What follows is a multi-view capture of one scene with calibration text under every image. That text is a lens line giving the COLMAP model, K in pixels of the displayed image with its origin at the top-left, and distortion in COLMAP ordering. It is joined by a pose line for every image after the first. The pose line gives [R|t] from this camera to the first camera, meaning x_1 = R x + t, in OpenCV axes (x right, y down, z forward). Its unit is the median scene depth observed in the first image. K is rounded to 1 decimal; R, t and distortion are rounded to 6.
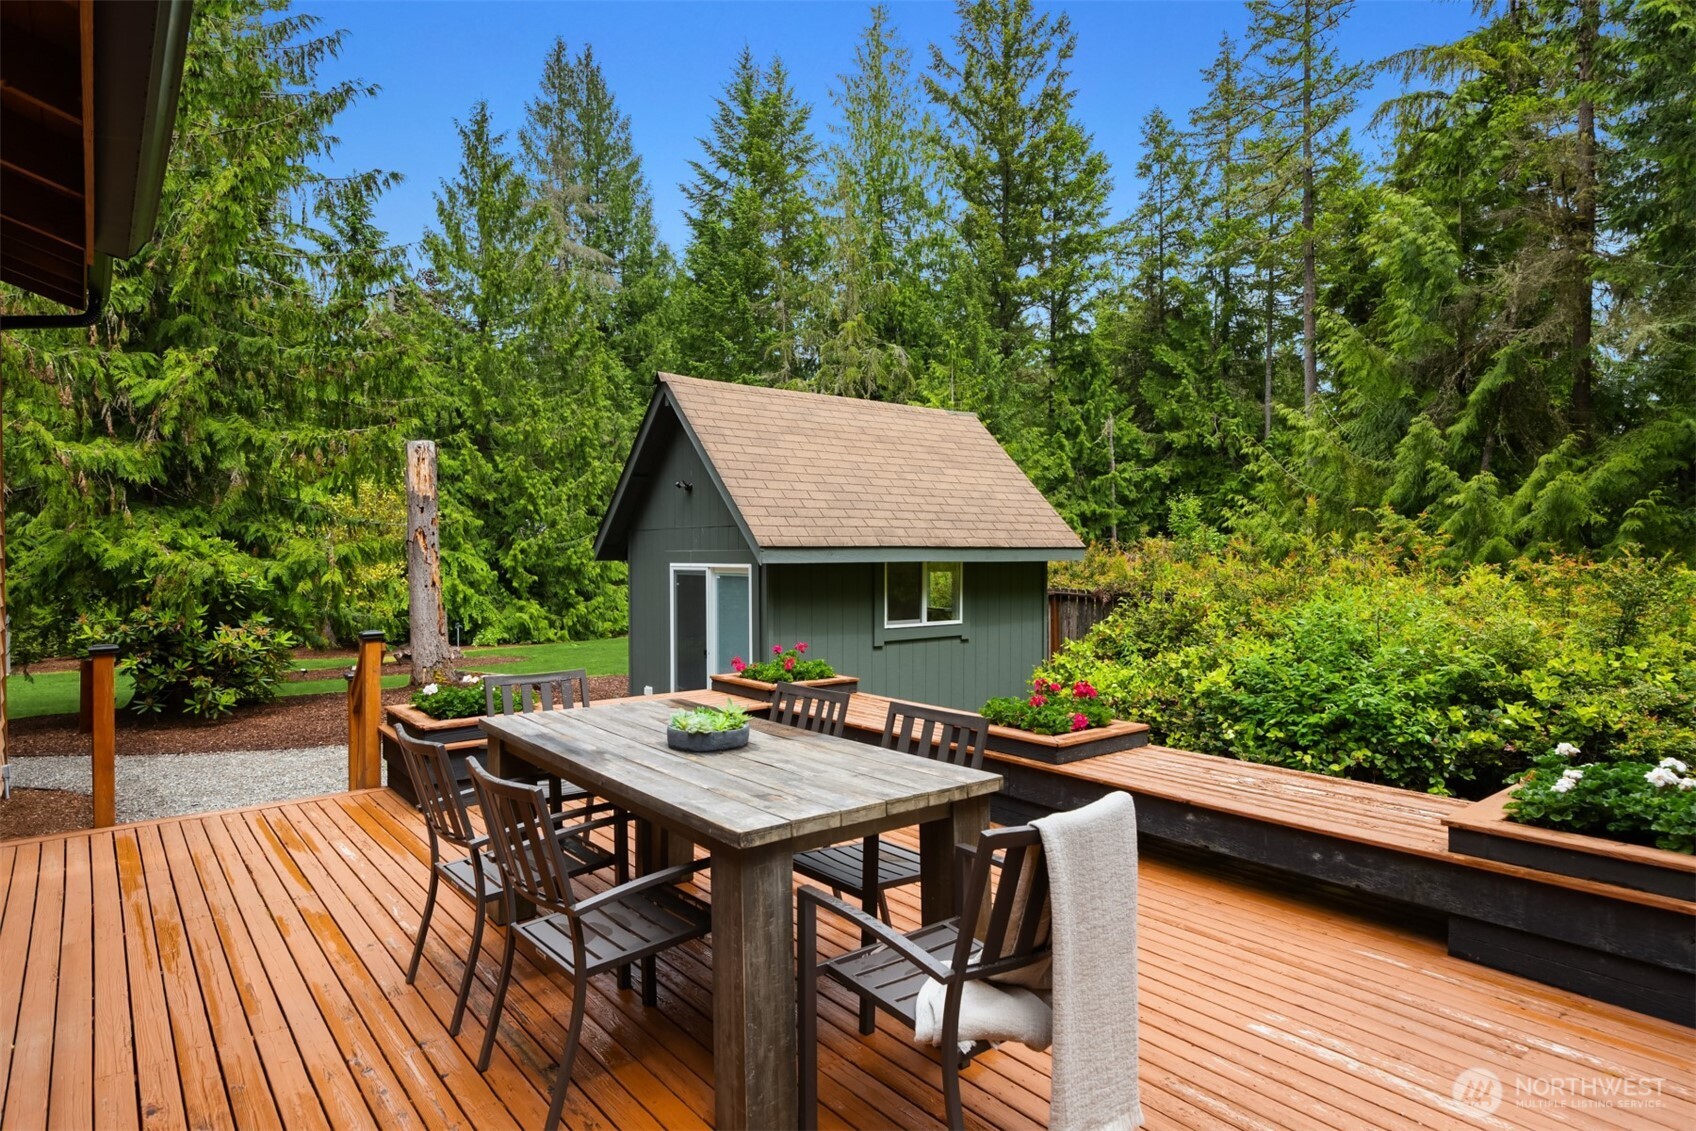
lens RADIAL K [[969.3, 0, 860.1], [0, 969.3, 562.0], [0, 0, 1]] dist [0.006862, -0.004709]
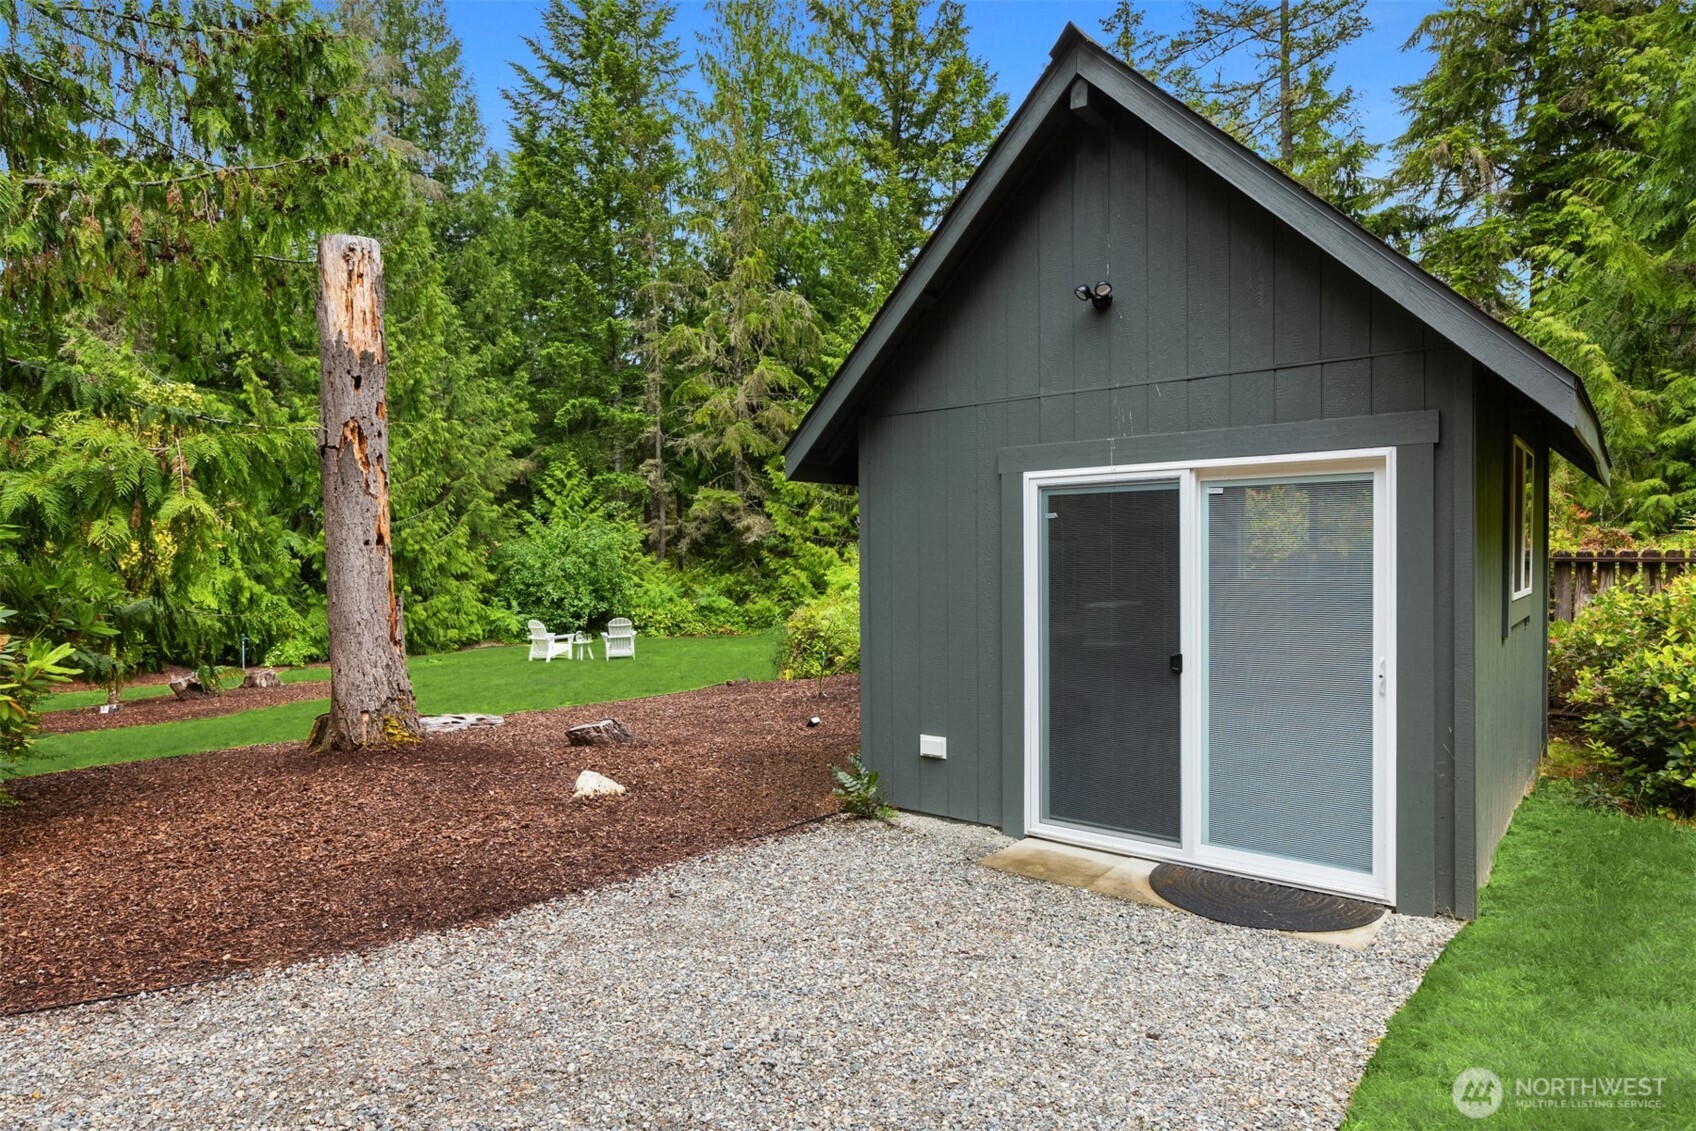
lens RADIAL K [[969.3, 0, 840.7], [0, 969.3, 575.0], [0, 0, 1]] dist [0.006862, -0.004709]
pose [[0.973593, -0.008776, 0.228122, -0.138742], [0.007135, 0.999942, 0.008017, 0.016141], [-0.228179, -0.006178, 0.973600, 0.202350]]
